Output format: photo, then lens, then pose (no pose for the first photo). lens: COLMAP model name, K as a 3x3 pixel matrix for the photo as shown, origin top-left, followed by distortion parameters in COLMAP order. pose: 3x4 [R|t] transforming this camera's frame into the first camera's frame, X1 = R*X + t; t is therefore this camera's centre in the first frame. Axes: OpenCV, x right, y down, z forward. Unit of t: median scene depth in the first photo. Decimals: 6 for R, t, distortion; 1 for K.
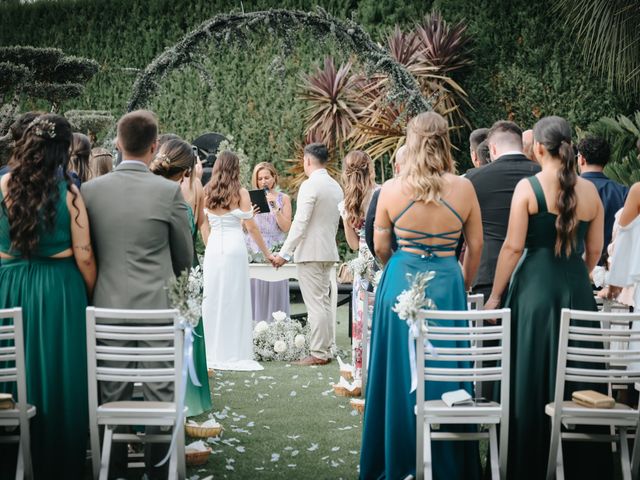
lens RADIAL K [[1580.2, 0, 320.0], [0, 1580.2, 240.0], [0, 0, 1]] dist [0.026391, -0.213158]
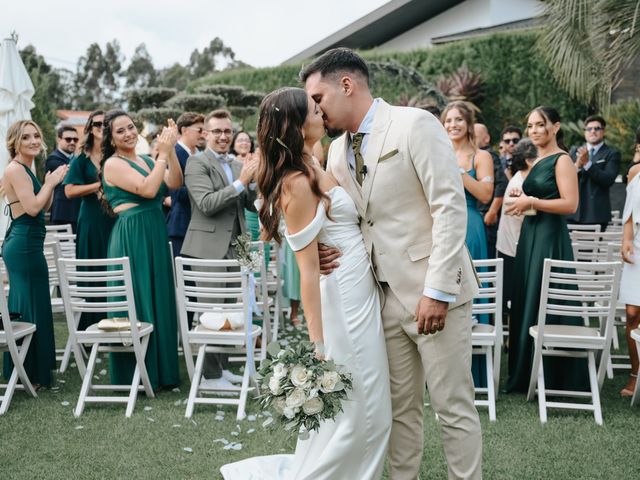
lens RADIAL K [[770.7, 0, 320.0], [0, 770.7, 240.0], [0, 0, 1]] dist [-0.006627, -0.013344]
pose [[0.993194, 0.000010, -0.116470, 0.013038], [0.007266, 0.998047, 0.062044, -0.002966], [0.116244, -0.062468, 0.991254, 0.103890]]
